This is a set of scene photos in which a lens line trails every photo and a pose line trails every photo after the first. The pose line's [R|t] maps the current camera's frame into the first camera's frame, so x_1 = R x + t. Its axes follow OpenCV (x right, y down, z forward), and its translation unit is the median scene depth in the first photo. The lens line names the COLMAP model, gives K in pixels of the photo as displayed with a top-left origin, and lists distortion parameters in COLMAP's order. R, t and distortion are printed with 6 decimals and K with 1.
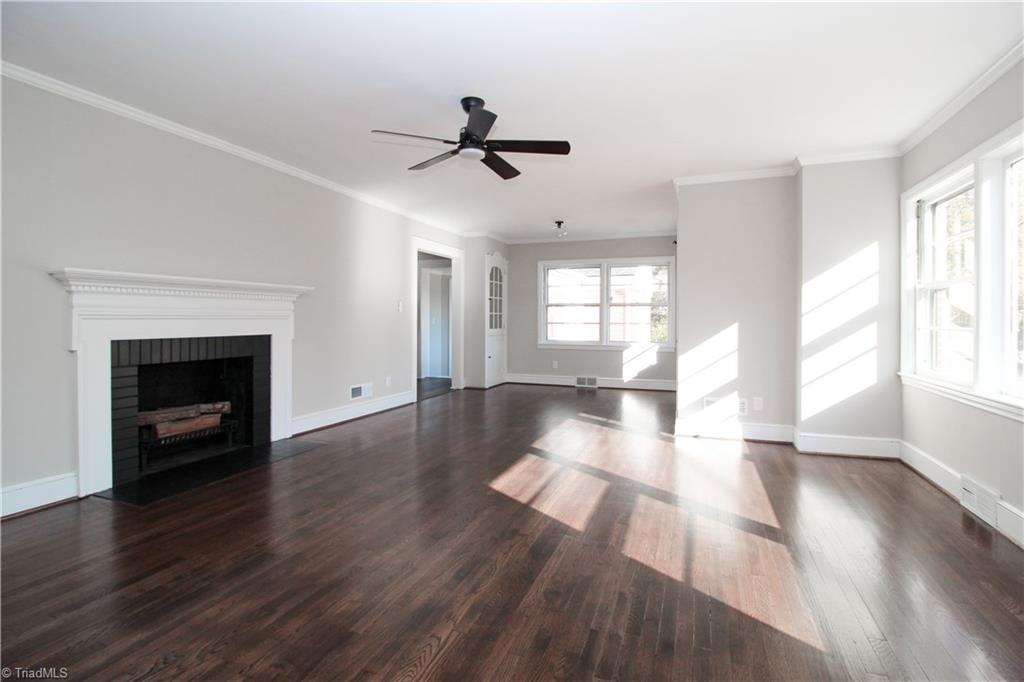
lens RADIAL K [[484.4, 0, 511.5], [0, 484.4, 342.9], [0, 0, 1]] dist [0.001439, -0.012709]
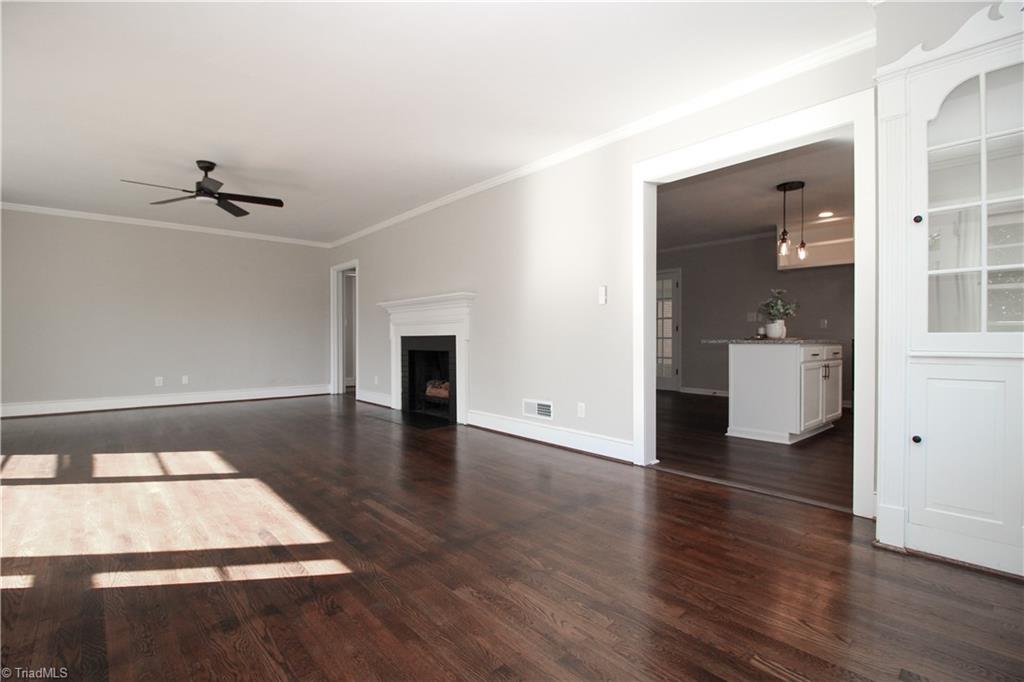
lens RADIAL K [[484.4, 0, 511.5], [0, 484.4, 342.9], [0, 0, 1]] dist [0.001439, -0.012709]
pose [[-0.465004, 0.005482, -0.885292, 0.414402], [-0.041565, 0.998743, 0.028017, -0.029460], [0.884332, 0.049825, -0.464192, 1.323126]]
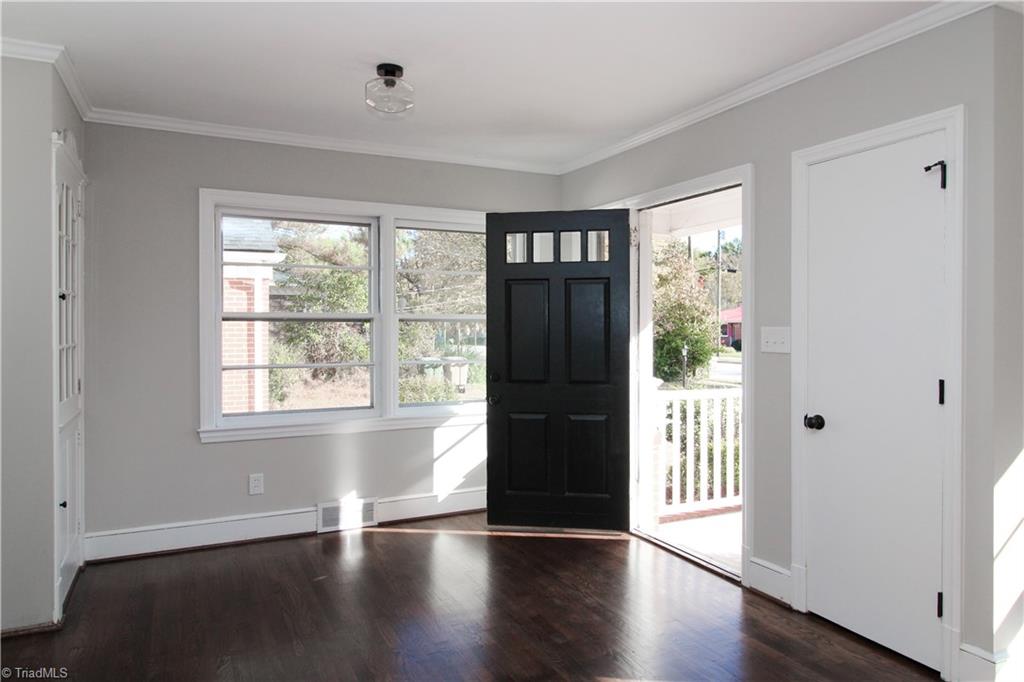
lens RADIAL K [[680.9, 0, 533.6], [0, 680.9, 340.7], [0, 0, 1]] dist [0.000849, 0.000396]
pose [[0.663560, -0.014636, 0.747980, -0.223667], [0.033684, 0.999379, -0.010327, -0.071812], [-0.747364, 0.032048, 0.663641, 0.766674]]
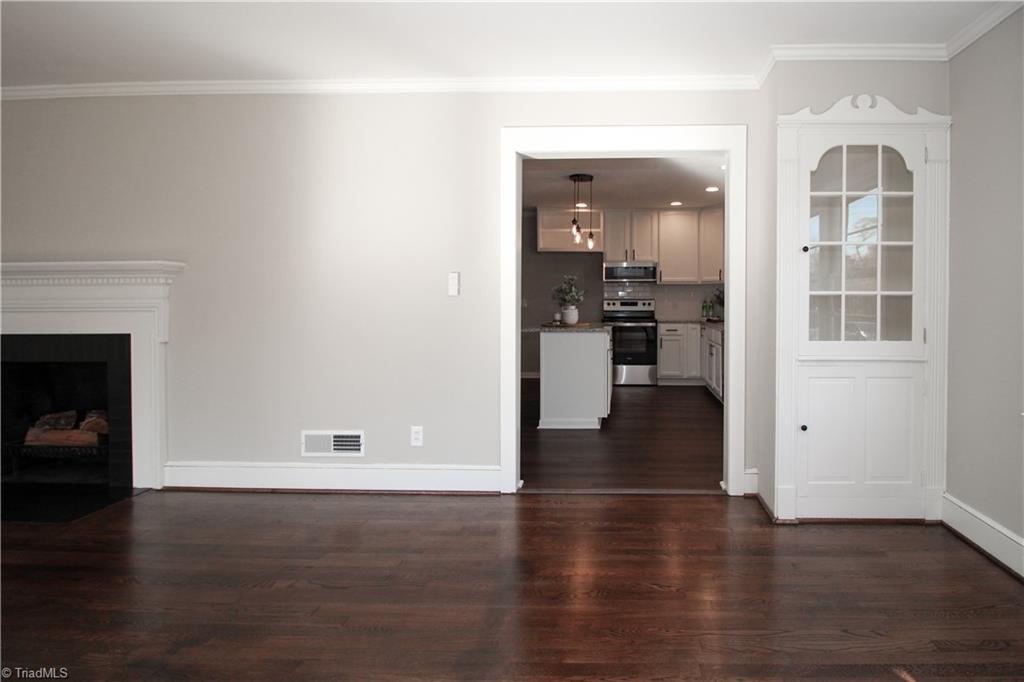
lens RADIAL K [[513.2, 0, 619.6], [0, 513.2, 304.8], [0, 0, 1]] dist [0.002832, -0.008126]
pose [[0.341934, 0.002653, -0.939720, 0.337268], [-0.041484, 0.999064, -0.012274, -0.061200], [0.938808, 0.043180, 0.341724, 1.094129]]
